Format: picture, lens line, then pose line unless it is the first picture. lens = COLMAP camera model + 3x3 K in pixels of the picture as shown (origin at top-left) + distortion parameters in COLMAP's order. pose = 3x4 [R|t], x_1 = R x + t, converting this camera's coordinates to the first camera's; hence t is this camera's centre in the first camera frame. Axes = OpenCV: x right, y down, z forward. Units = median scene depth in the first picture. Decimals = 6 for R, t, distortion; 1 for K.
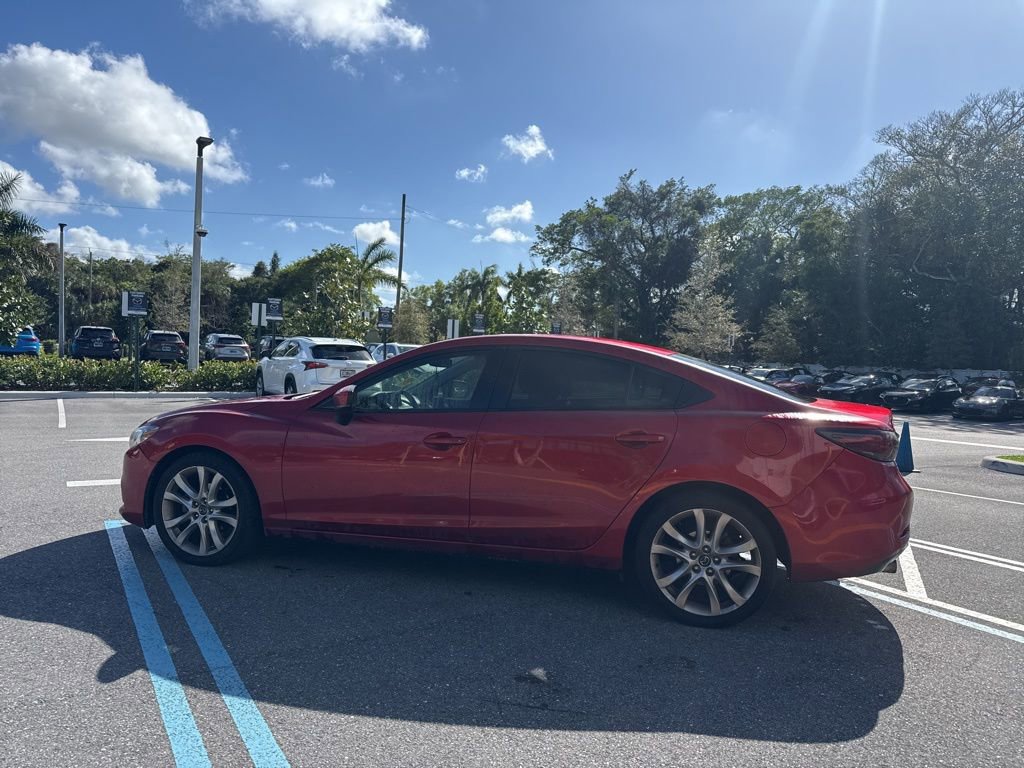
lens RADIAL K [[709.3, 0, 516.1], [0, 709.3, 386.4], [0, 0, 1]] dist [0.045673, -0.054904]
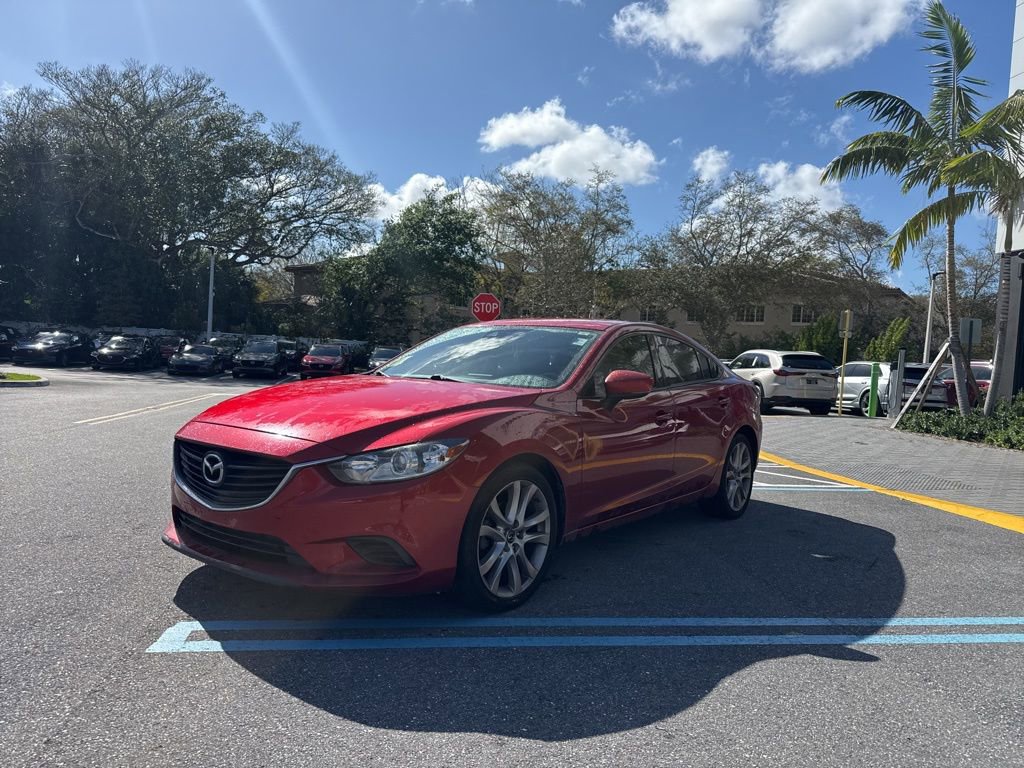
lens RADIAL K [[712.4, 0, 519.3], [0, 712.4, 384.8], [0, 0, 1]] dist [0.034445, -0.042137]
pose [[0.399918, -0.050572, 0.915155, -0.166177], [-0.005087, 0.998339, 0.057392, -0.004885], [-0.916537, -0.027607, 0.398997, 0.102527]]
